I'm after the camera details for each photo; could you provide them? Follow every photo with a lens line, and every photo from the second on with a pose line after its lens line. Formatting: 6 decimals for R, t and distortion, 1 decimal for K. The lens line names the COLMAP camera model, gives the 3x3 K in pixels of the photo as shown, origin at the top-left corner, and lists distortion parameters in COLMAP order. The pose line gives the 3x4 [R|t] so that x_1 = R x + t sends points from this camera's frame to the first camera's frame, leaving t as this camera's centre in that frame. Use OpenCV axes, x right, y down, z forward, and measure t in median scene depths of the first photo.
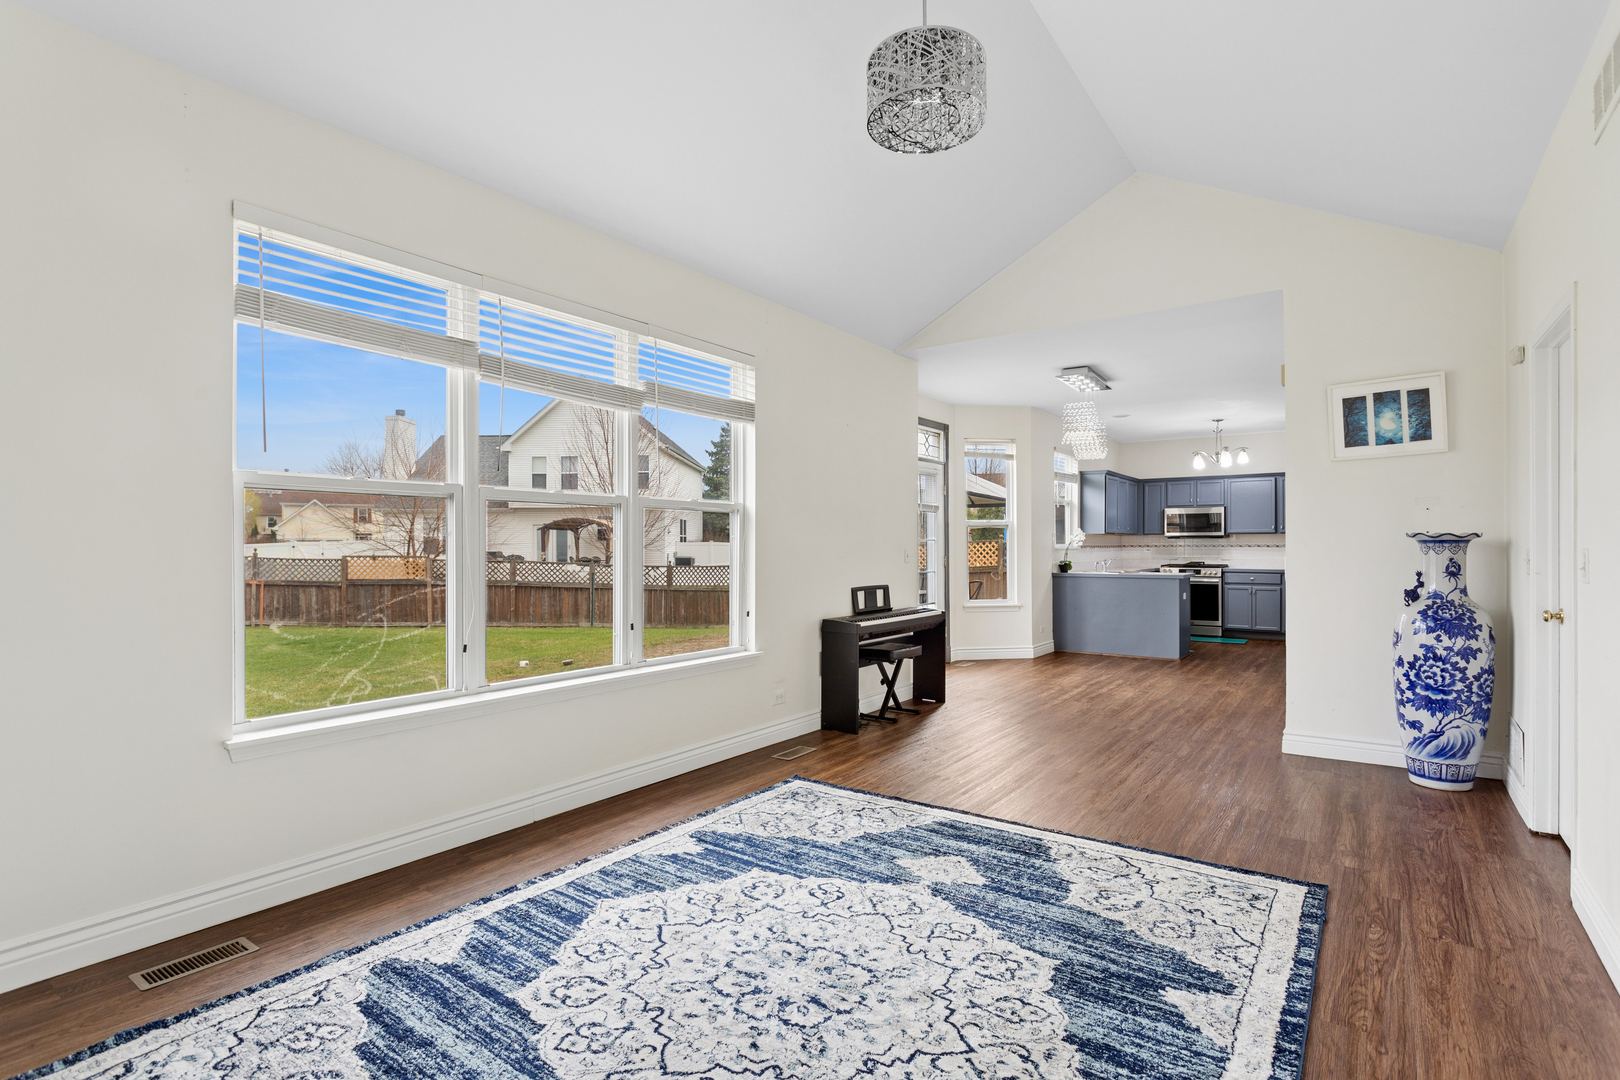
lens RADIAL K [[766.8, 0, 807.4], [0, 766.8, 541.4], [0, 0, 1]] dist [-0.005796, -0.001498]
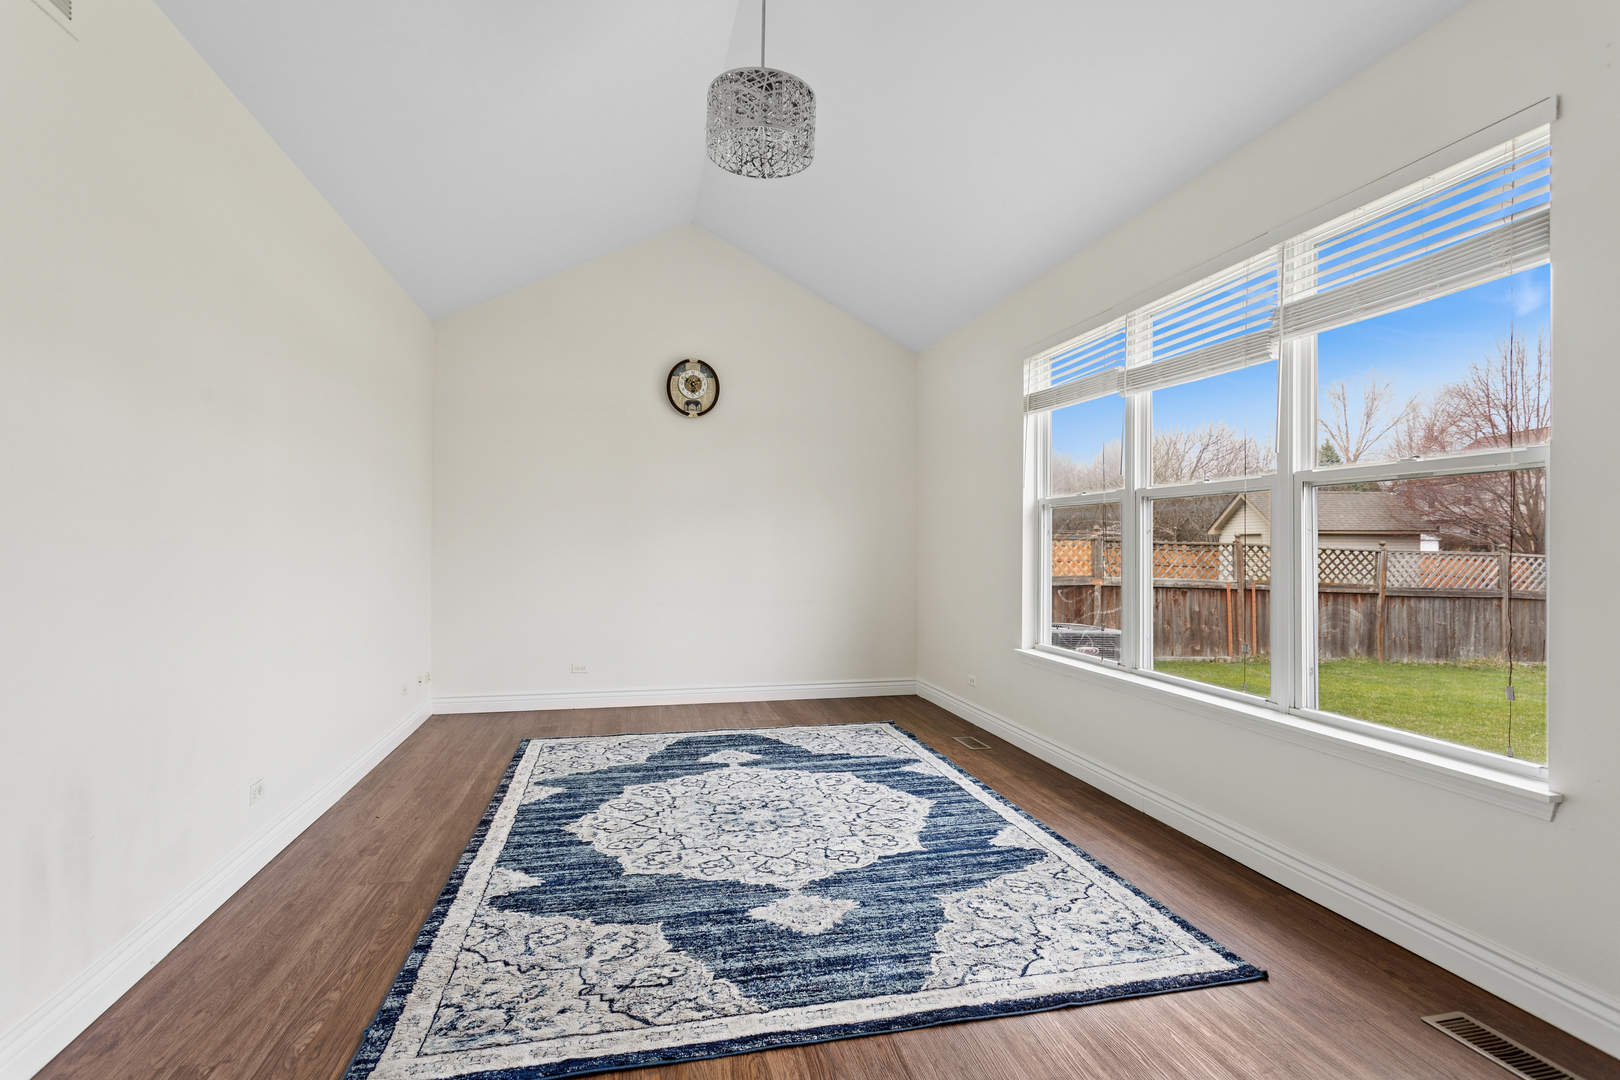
lens RADIAL K [[766.8, 0, 804.1], [0, 766.8, 540.9], [0, 0, 1]] dist [-0.005796, -0.001498]
pose [[-0.646606, -0.004471, -0.762811, 0.953021], [0.002871, 0.999961, -0.008295, 0.020160], [0.762819, -0.007554, -0.646568, 1.776591]]
